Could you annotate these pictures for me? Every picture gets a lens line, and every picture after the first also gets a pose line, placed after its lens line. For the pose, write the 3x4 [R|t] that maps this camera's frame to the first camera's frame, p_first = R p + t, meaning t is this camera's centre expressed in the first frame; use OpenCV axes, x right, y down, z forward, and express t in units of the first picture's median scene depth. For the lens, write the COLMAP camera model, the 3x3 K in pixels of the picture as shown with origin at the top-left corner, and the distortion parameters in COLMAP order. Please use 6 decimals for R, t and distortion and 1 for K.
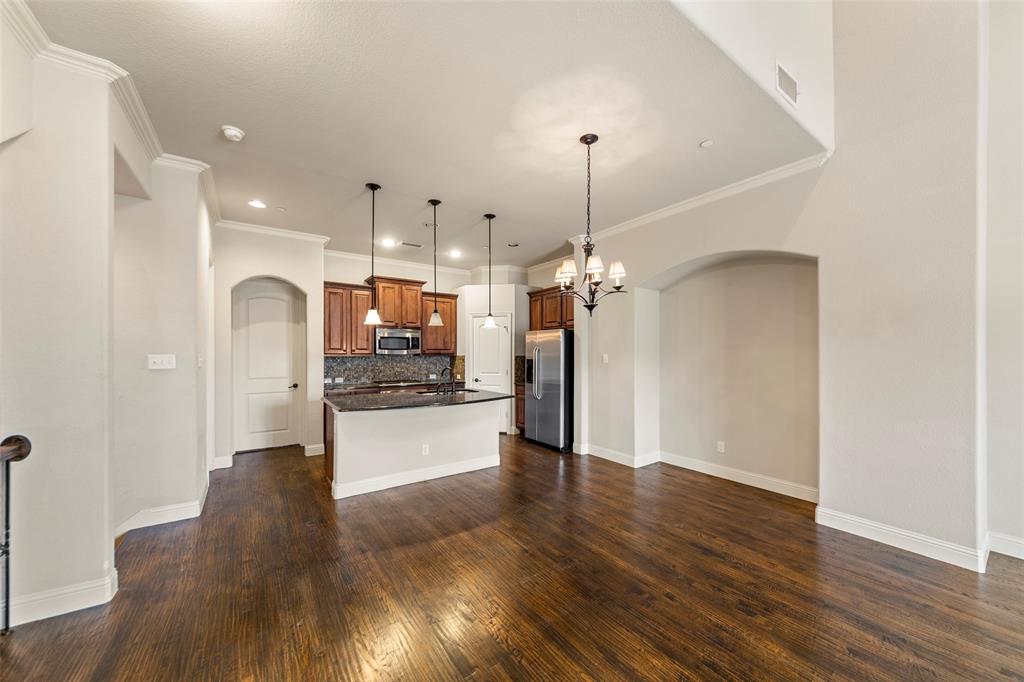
lens RADIAL K [[368.3, 0, 511.3], [0, 368.3, 354.9], [0, 0, 1]] dist [-0.000512, 0.000088]
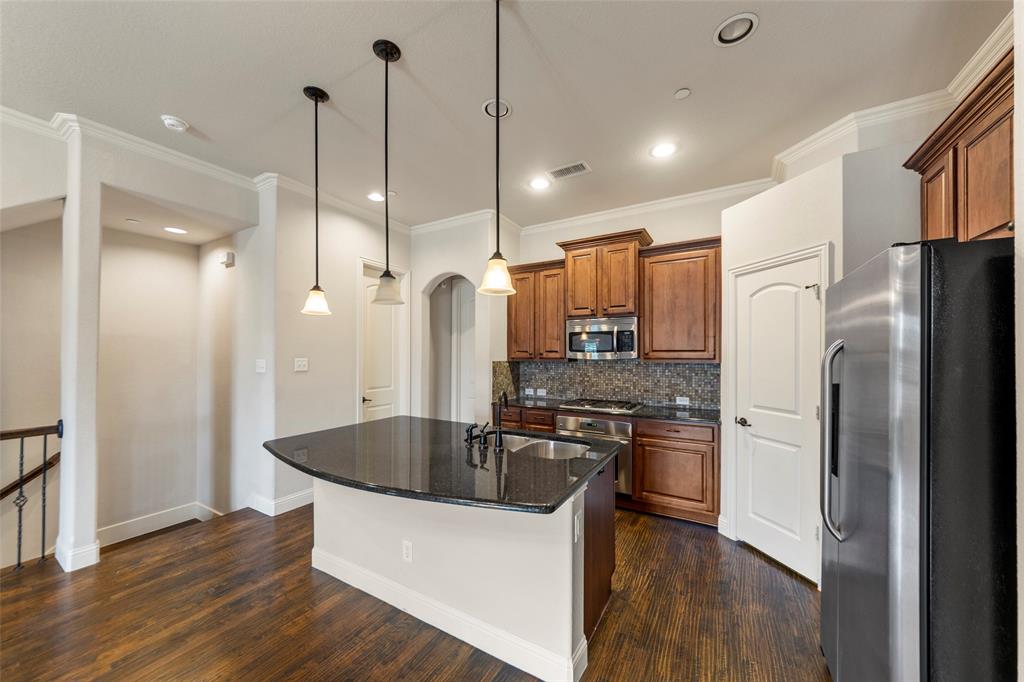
lens RADIAL K [[368.3, 0, 511.3], [0, 368.3, 354.9], [0, 0, 1]] dist [-0.000512, 0.000088]
pose [[0.402365, 0.002079, -0.915477, 0.200085], [-0.005427, 0.999985, -0.000114, -0.008071], [0.915463, 0.005014, 0.402371, 0.612287]]
